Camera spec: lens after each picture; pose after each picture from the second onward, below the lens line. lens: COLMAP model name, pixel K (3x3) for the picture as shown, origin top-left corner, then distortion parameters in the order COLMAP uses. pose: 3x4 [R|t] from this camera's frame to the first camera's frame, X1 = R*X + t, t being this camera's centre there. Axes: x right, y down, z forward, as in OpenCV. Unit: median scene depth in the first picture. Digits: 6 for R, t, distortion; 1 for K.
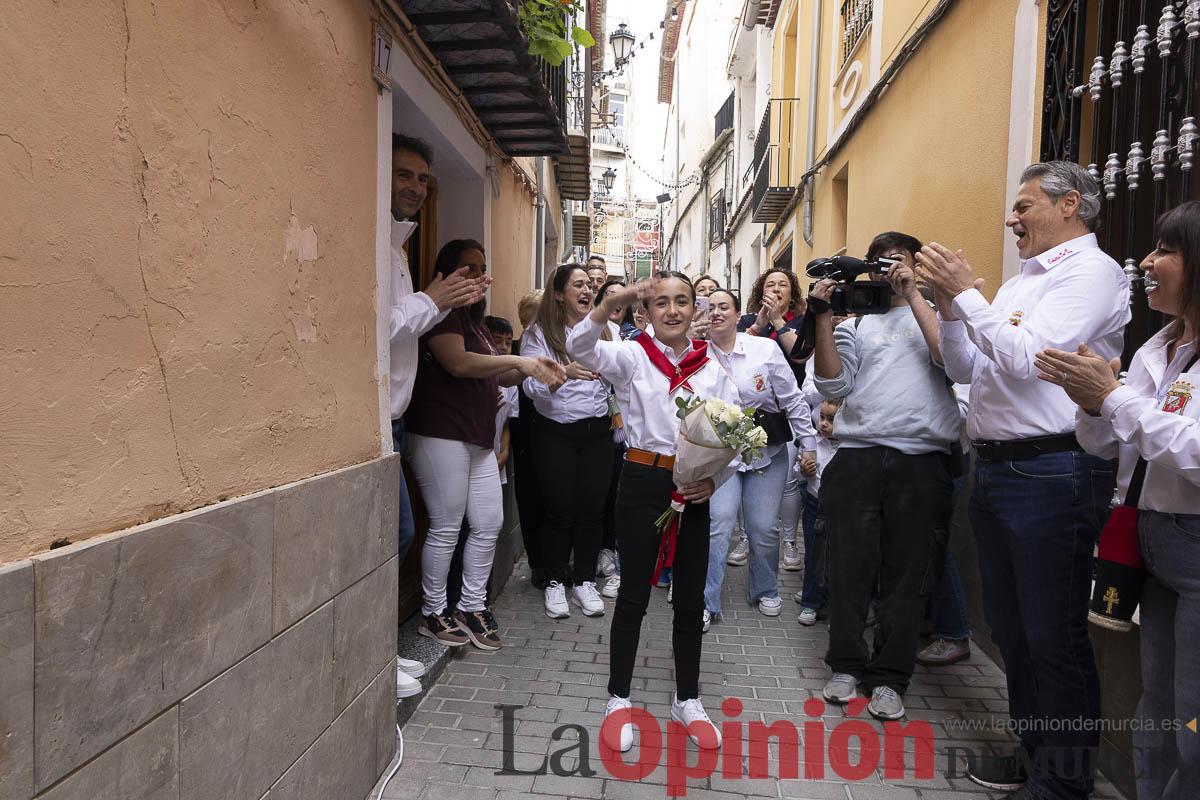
lens RADIAL K [[797.1, 0, 600.0], [0, 797.1, 400.0], [0, 0, 1]] dist [0.004829, -0.007291]
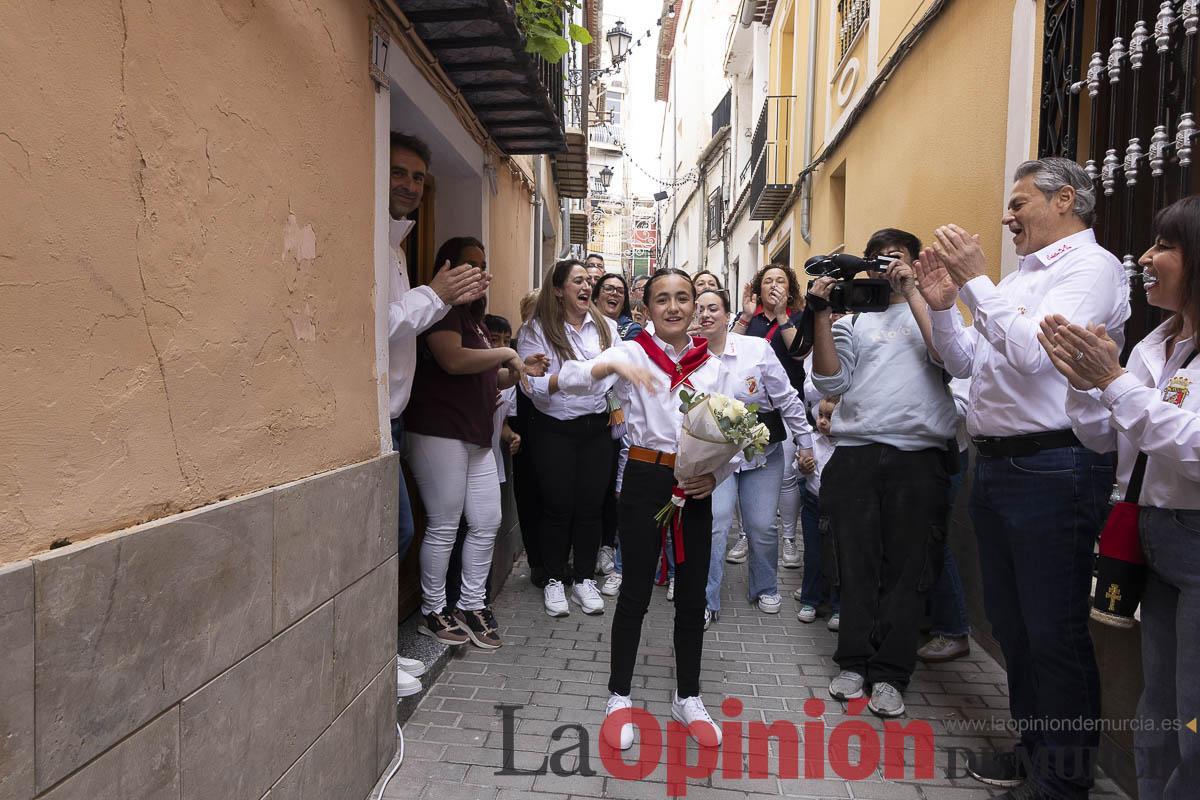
lens RADIAL K [[797.1, 0, 600.0], [0, 797.1, 400.0], [0, 0, 1]] dist [0.004829, -0.007291]
pose [[0.999989, -0.003853, 0.002678, -0.001907], [0.003848, 0.999990, 0.002136, 0.000454], [-0.002686, -0.002125, 0.999994, 0.001017]]
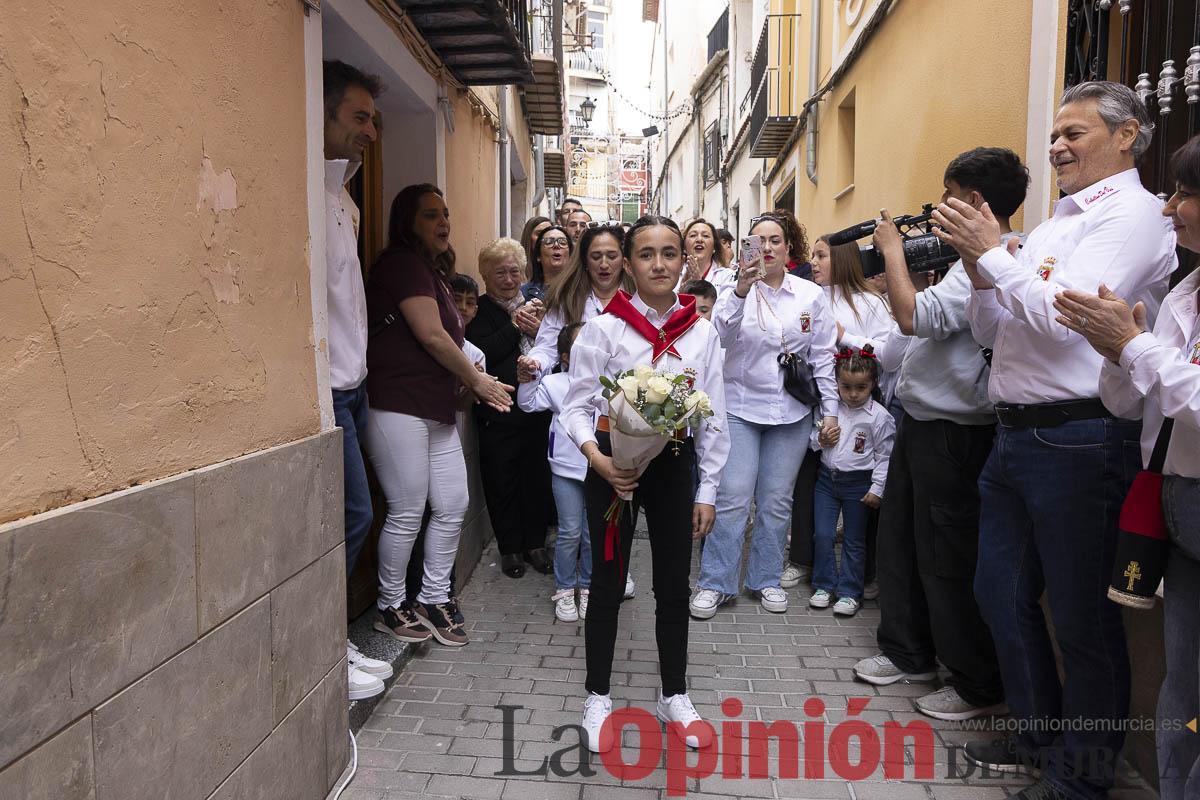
lens RADIAL K [[902.9, 0, 600.0], [0, 902.9, 400.0], [0, 0, 1]] dist [-0.011003, 0.001146]
pose [[0.999658, -0.020113, 0.016685, 0.018061], [0.019420, 0.998983, 0.040702, 0.000713], [-0.017487, -0.040364, 0.999032, -0.000342]]
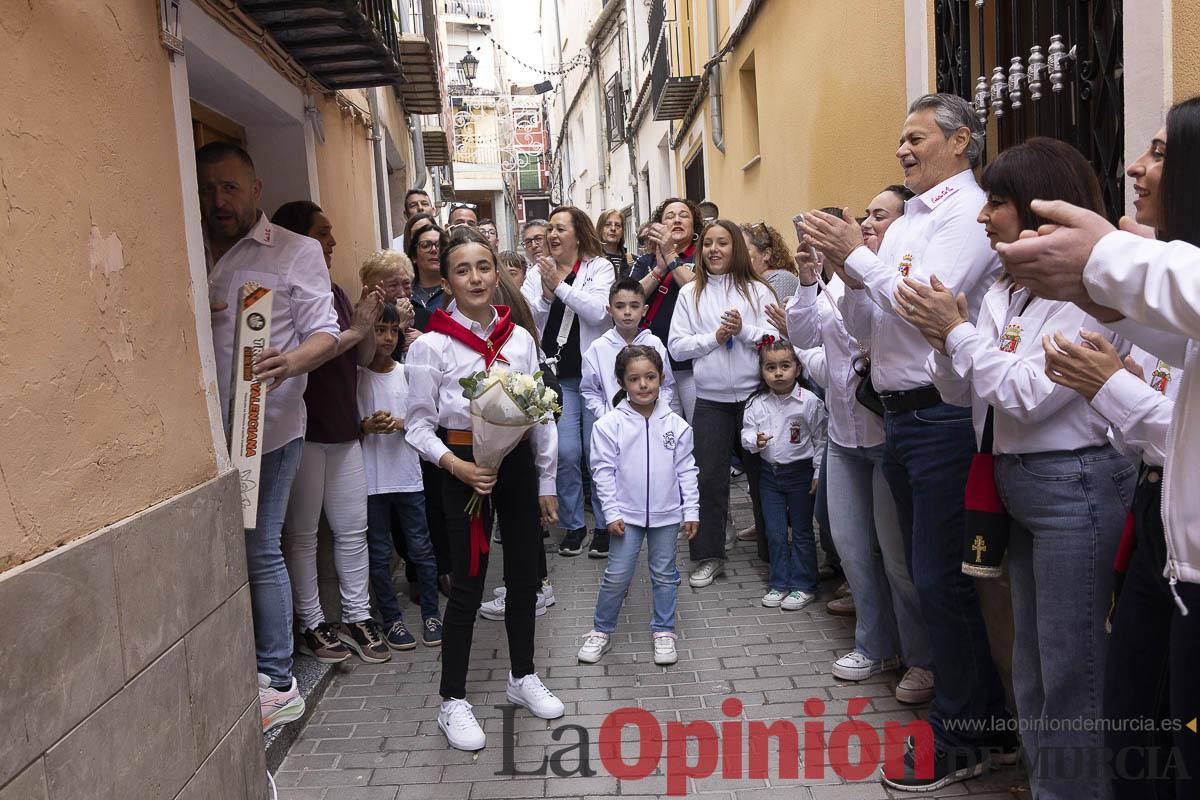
lens RADIAL K [[1050.6, 0, 600.0], [0, 1050.6, 400.0], [0, 0, 1]] dist [0.005952, -0.009398]
pose [[0.990583, -0.092906, 0.100568, 0.035413], [0.087827, 0.994681, 0.053817, -0.037160], [-0.105033, -0.044478, 0.993474, -0.196521]]
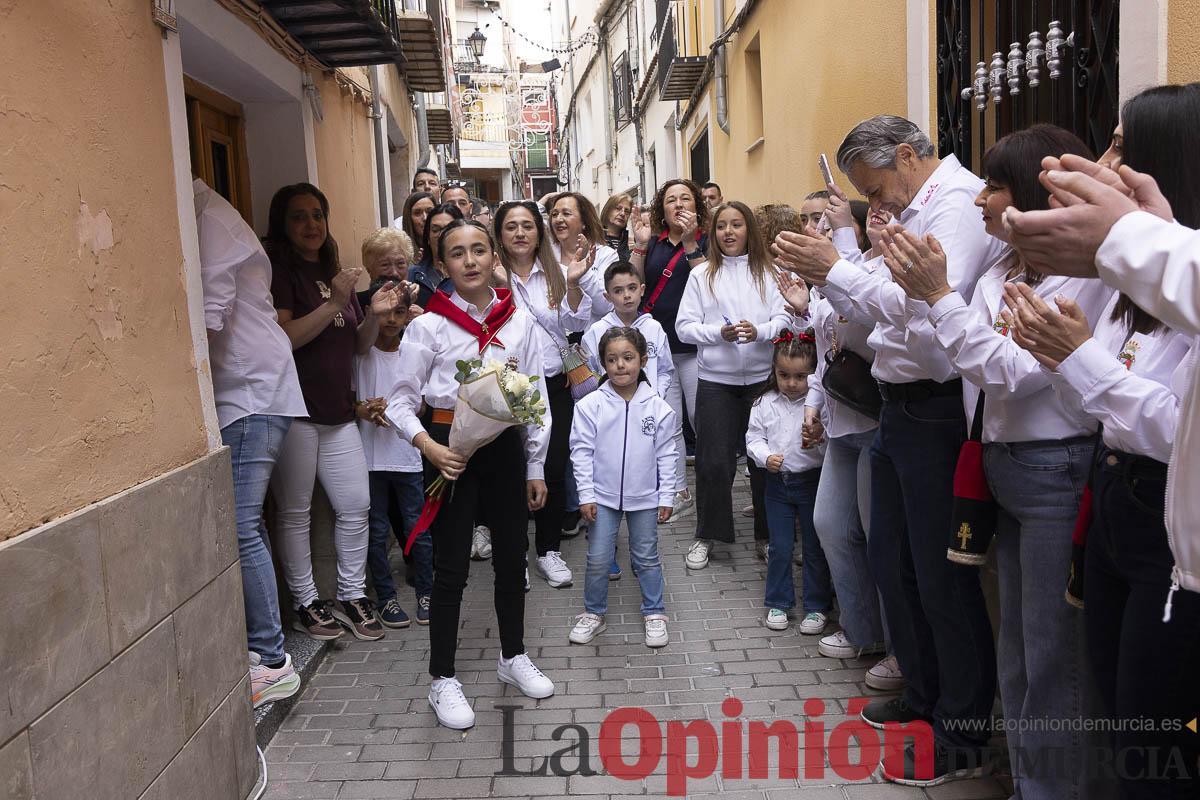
lens RADIAL K [[1050.6, 0, 600.0], [0, 1050.6, 400.0], [0, 0, 1]] dist [0.005952, -0.009398]
pose [[0.992252, -0.082112, 0.093236, 0.053135], [0.075518, 0.994529, 0.072179, -0.039260], [-0.098652, -0.064579, 0.993024, -0.200492]]
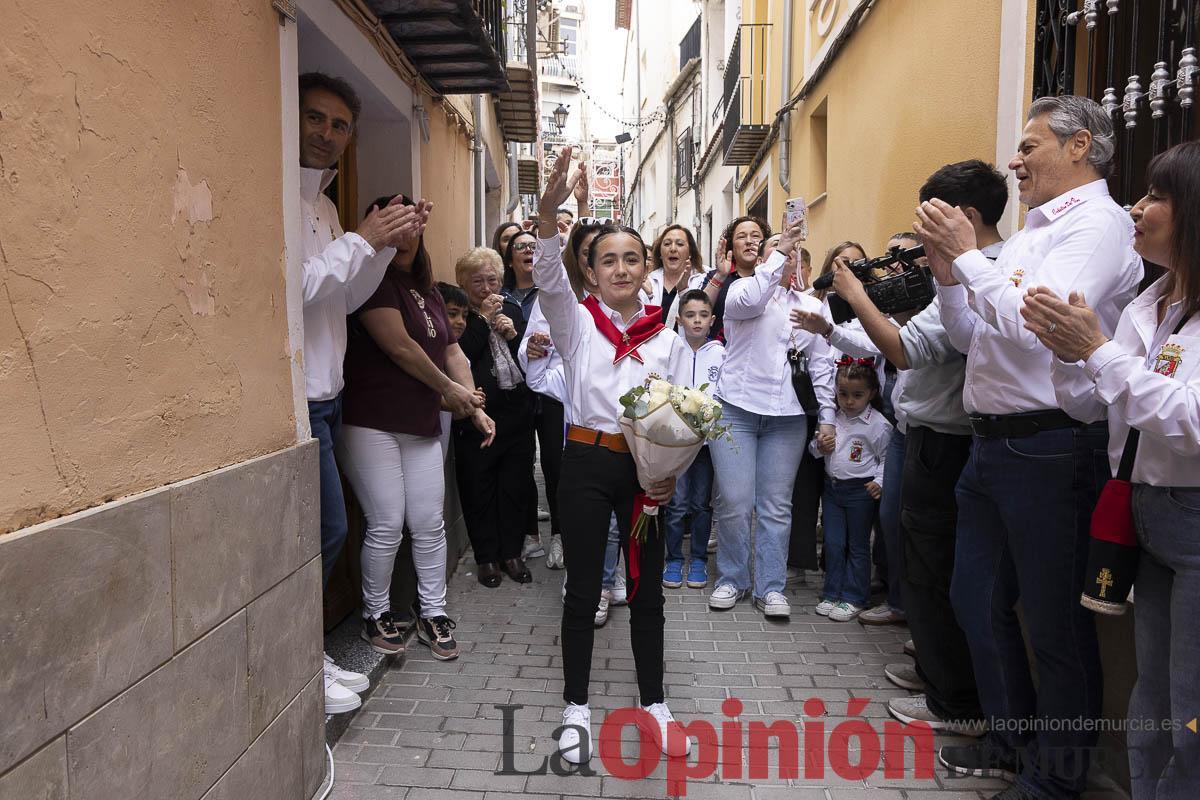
lens RADIAL K [[902.9, 0, 600.0], [0, 902.9, 400.0], [0, 0, 1]] dist [-0.011003, 0.001146]
pose [[0.998666, -0.023171, 0.046150, 0.013006], [0.021558, 0.999149, 0.035164, -0.004809], [-0.046926, -0.034122, 0.998315, -0.001733]]
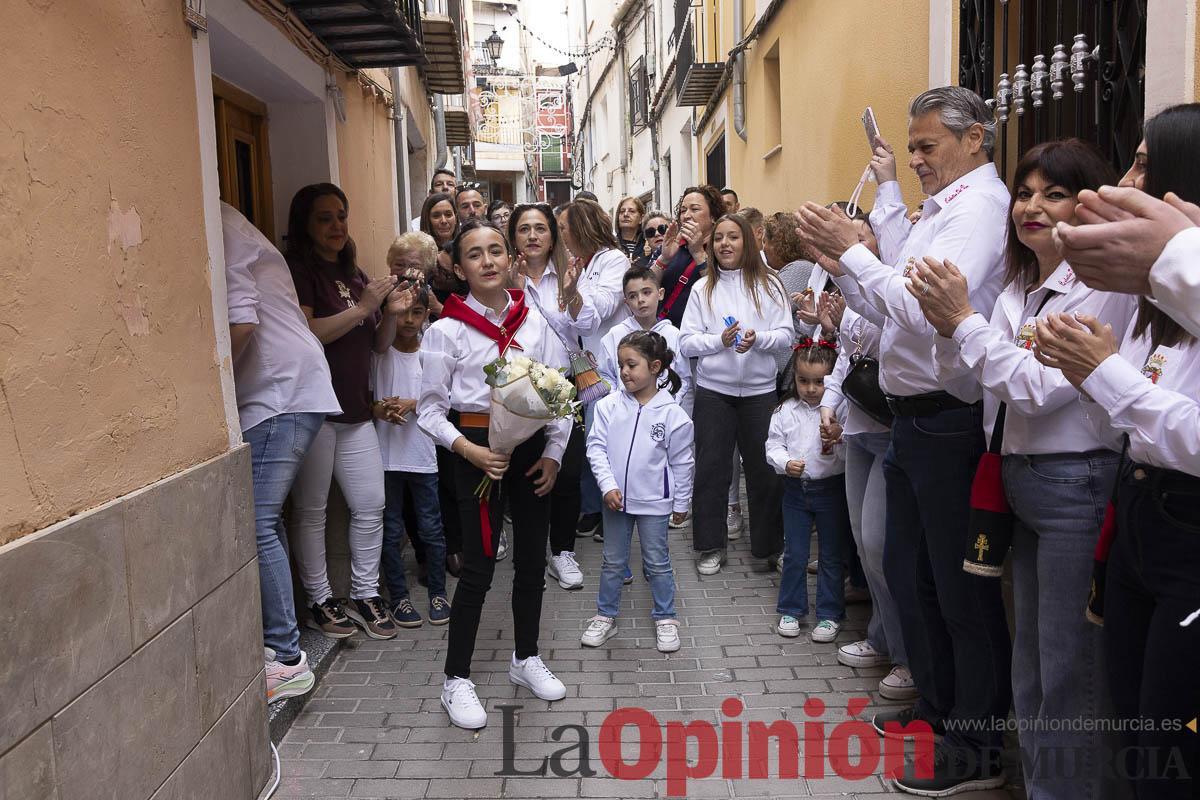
lens RADIAL K [[1050.6, 0, 600.0], [0, 1050.6, 400.0], [0, 0, 1]] dist [0.005952, -0.009398]
pose [[0.994371, -0.063450, 0.084859, 0.041684], [0.057752, 0.996013, 0.067998, -0.040580], [-0.088835, -0.062714, 0.994070, -0.203772]]
